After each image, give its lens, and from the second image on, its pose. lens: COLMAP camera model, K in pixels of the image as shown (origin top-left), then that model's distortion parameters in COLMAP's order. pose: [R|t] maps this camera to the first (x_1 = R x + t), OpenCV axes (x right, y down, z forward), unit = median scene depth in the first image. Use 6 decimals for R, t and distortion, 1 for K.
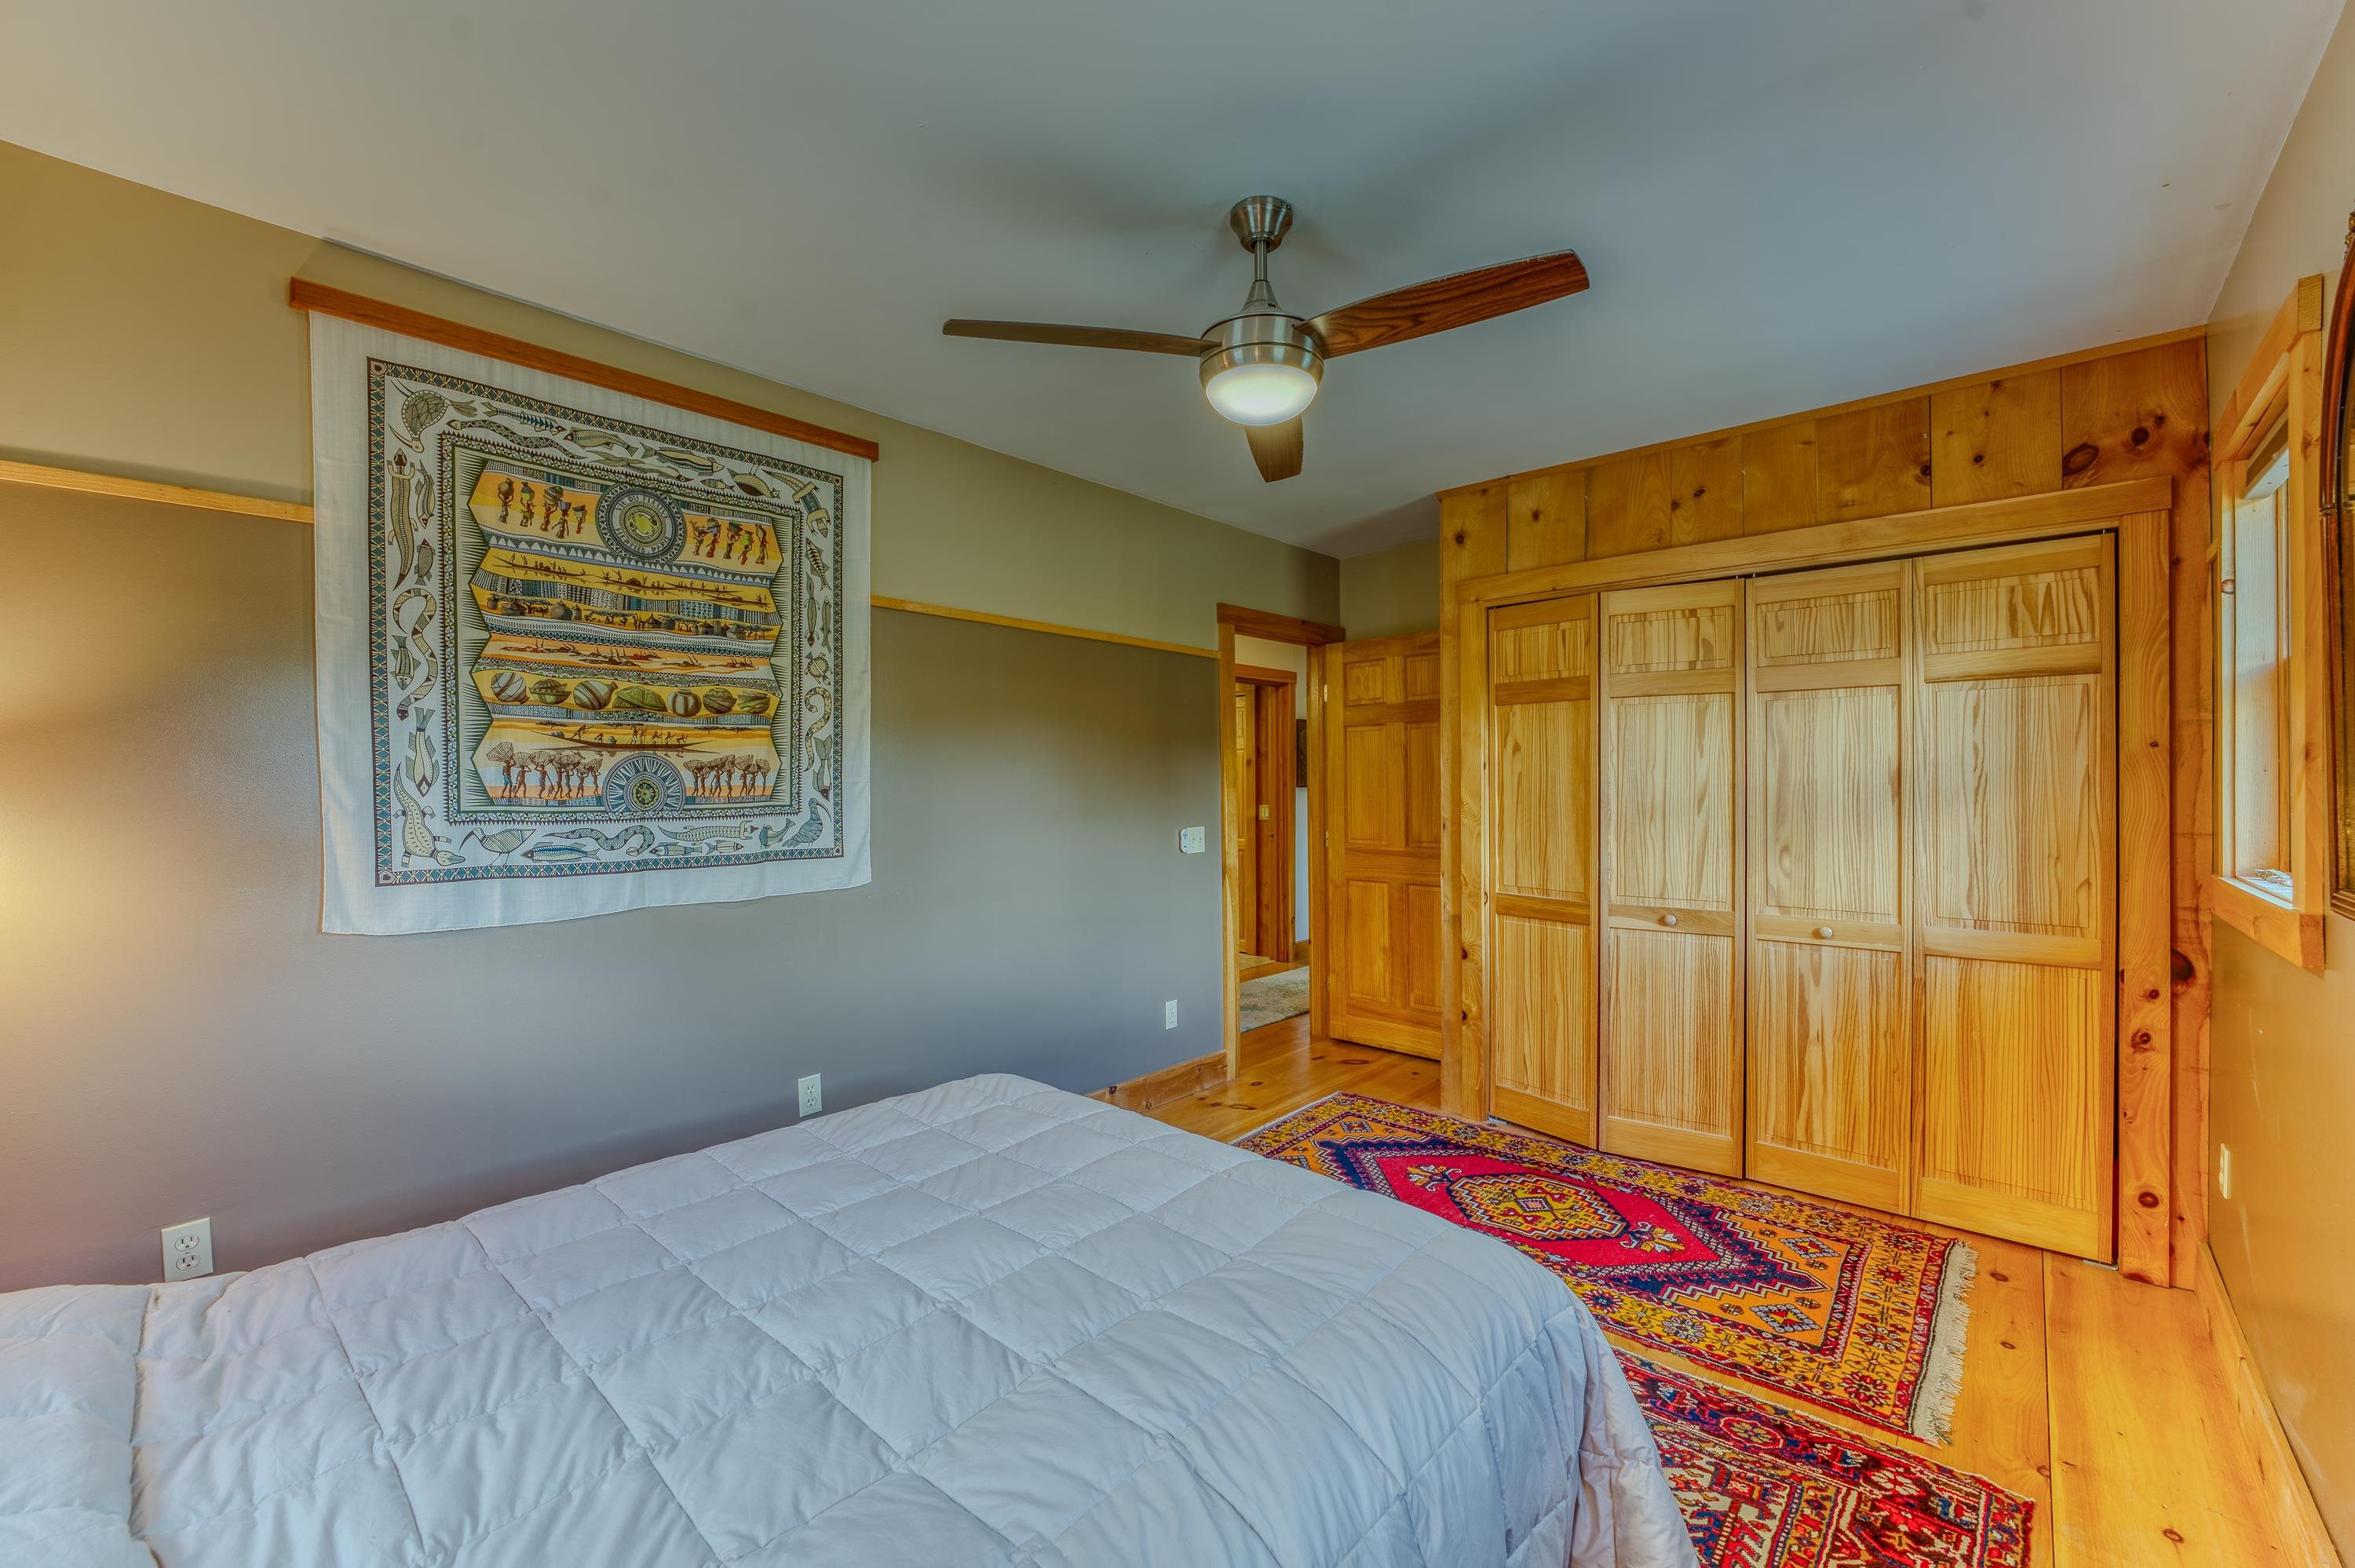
lens RADIAL K [[942.7, 0, 1175.0], [0, 942.7, 786.0], [0, 0, 1]] dist [-0.024656, 0.002090]
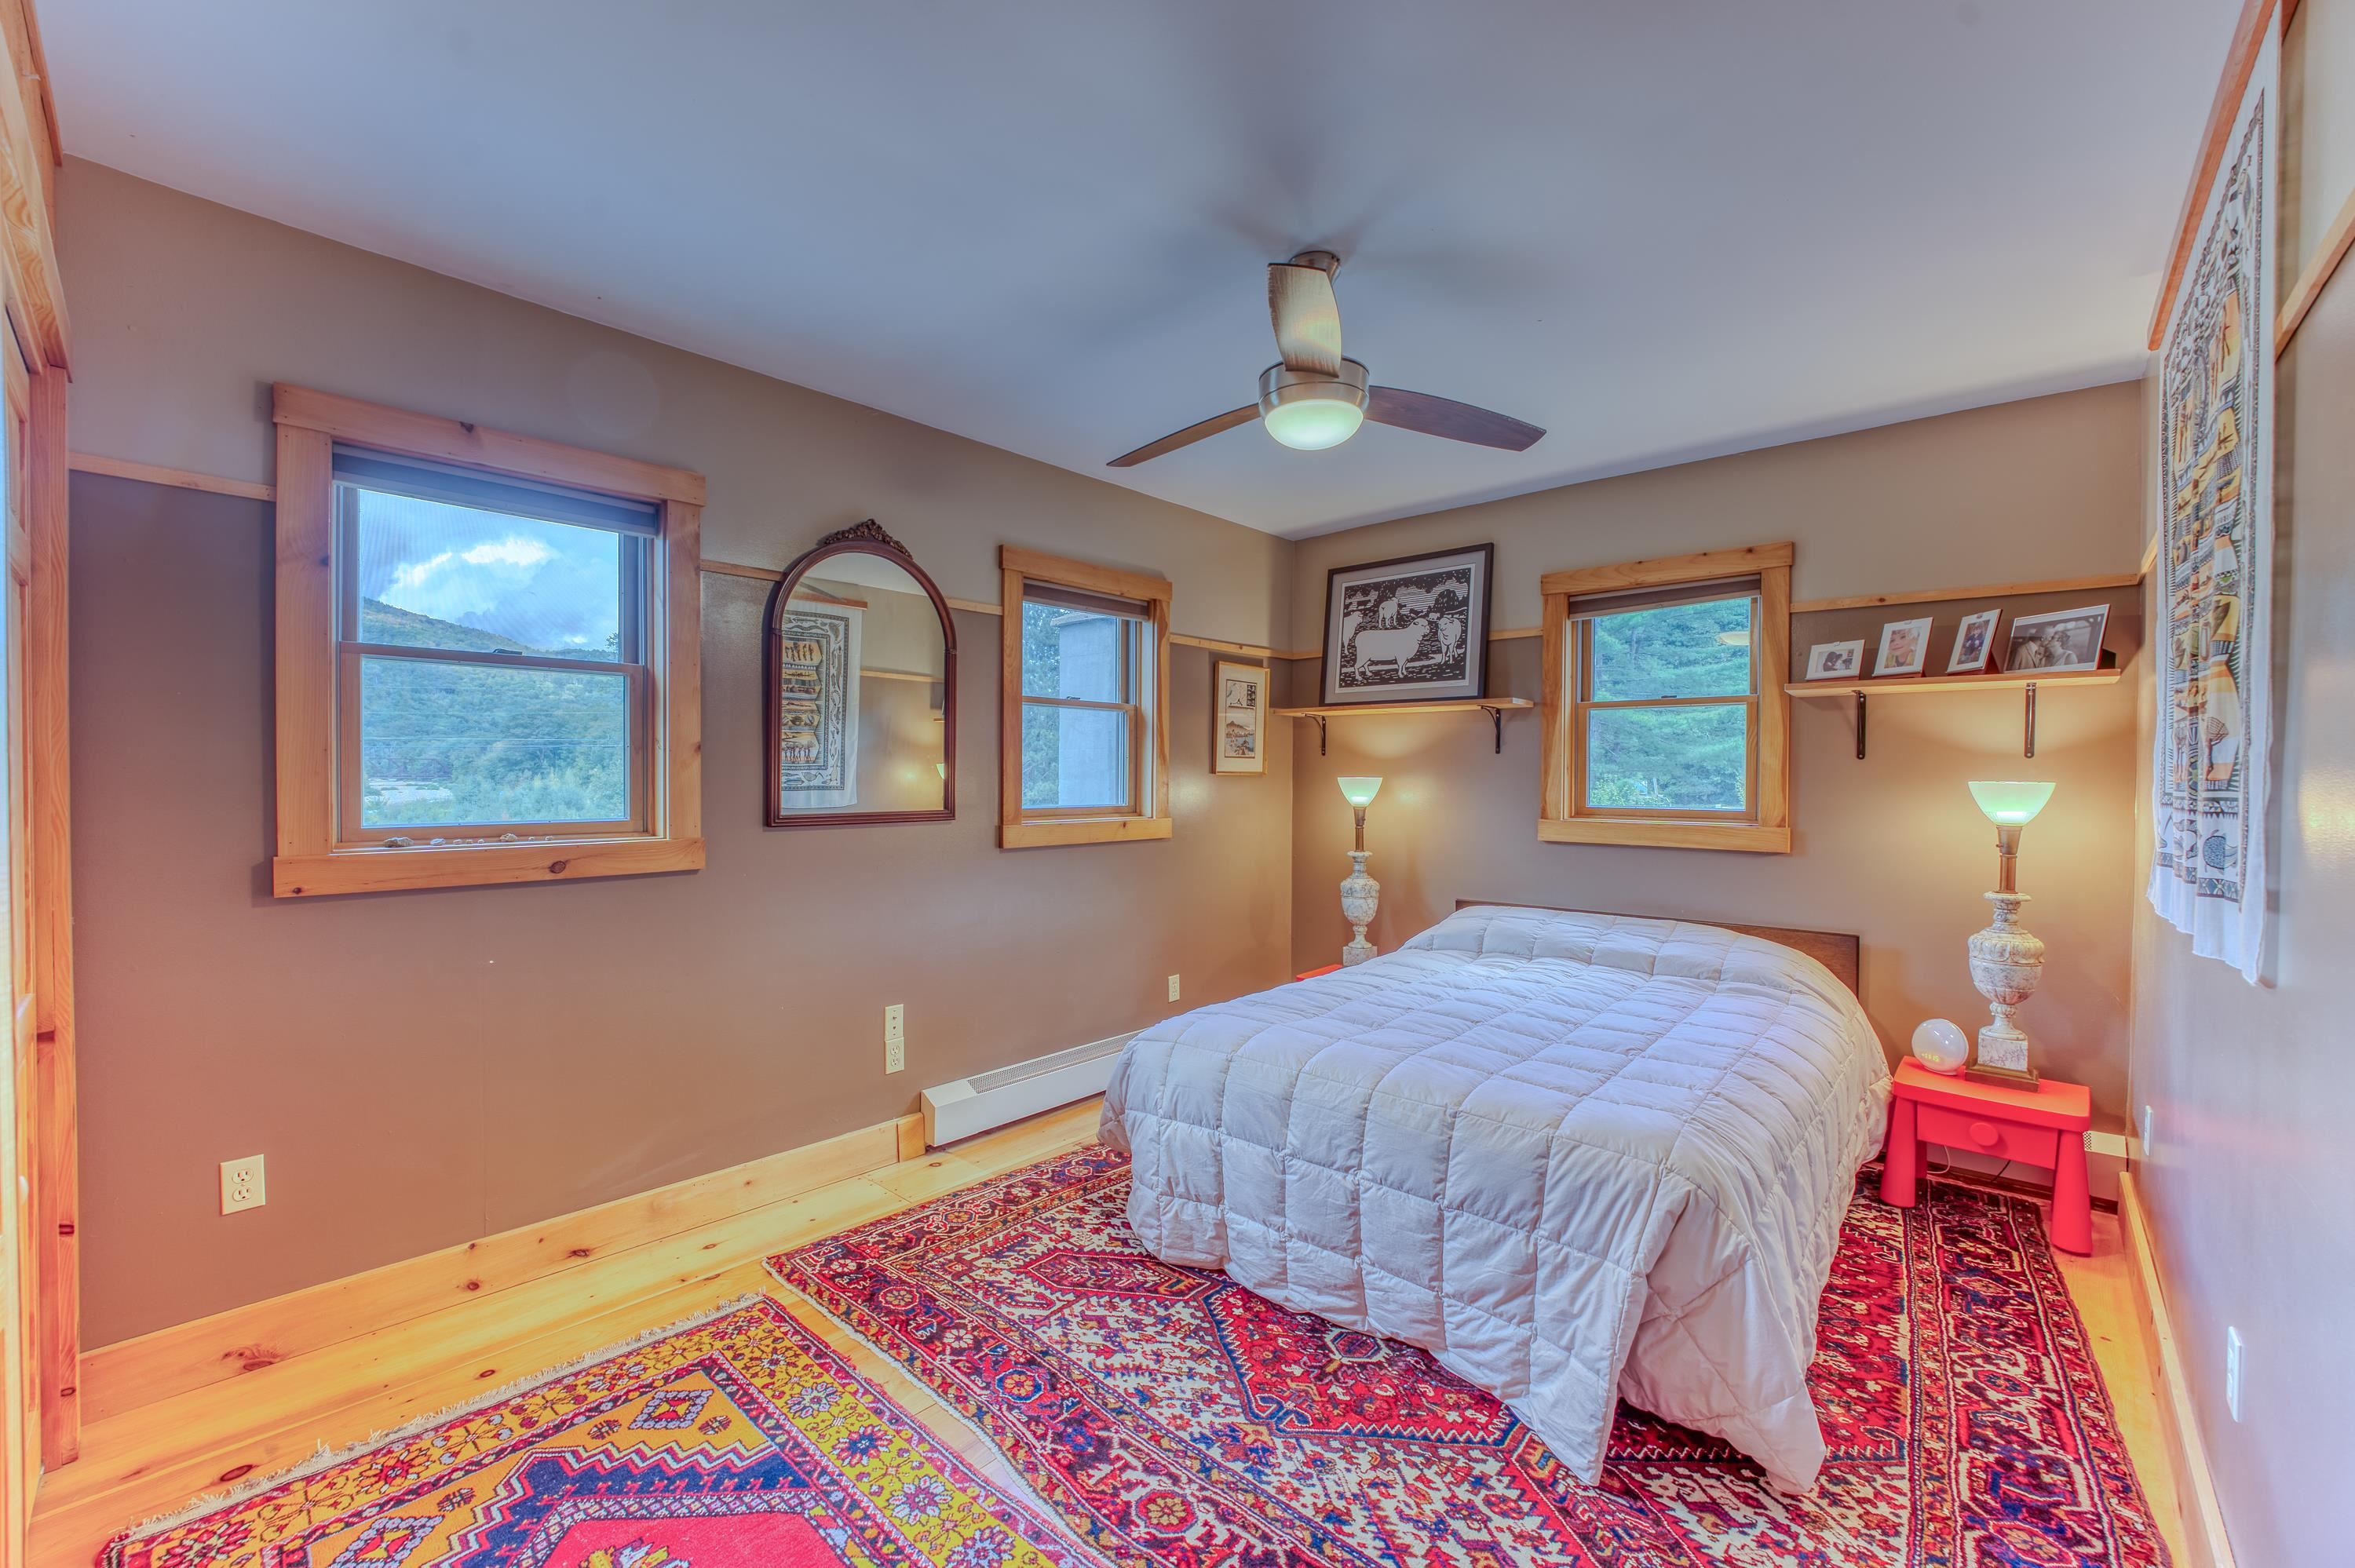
lens RADIAL K [[942.7, 0, 1180.0], [0, 942.7, 783.3], [0, 0, 1]] dist [-0.024656, 0.002090]
pose [[-0.999996, -0.002612, -0.000603, 0.214436], [-0.002620, 0.999907, 0.013384, 0.011287], [0.000568, 0.013386, -0.999910, 1.813736]]
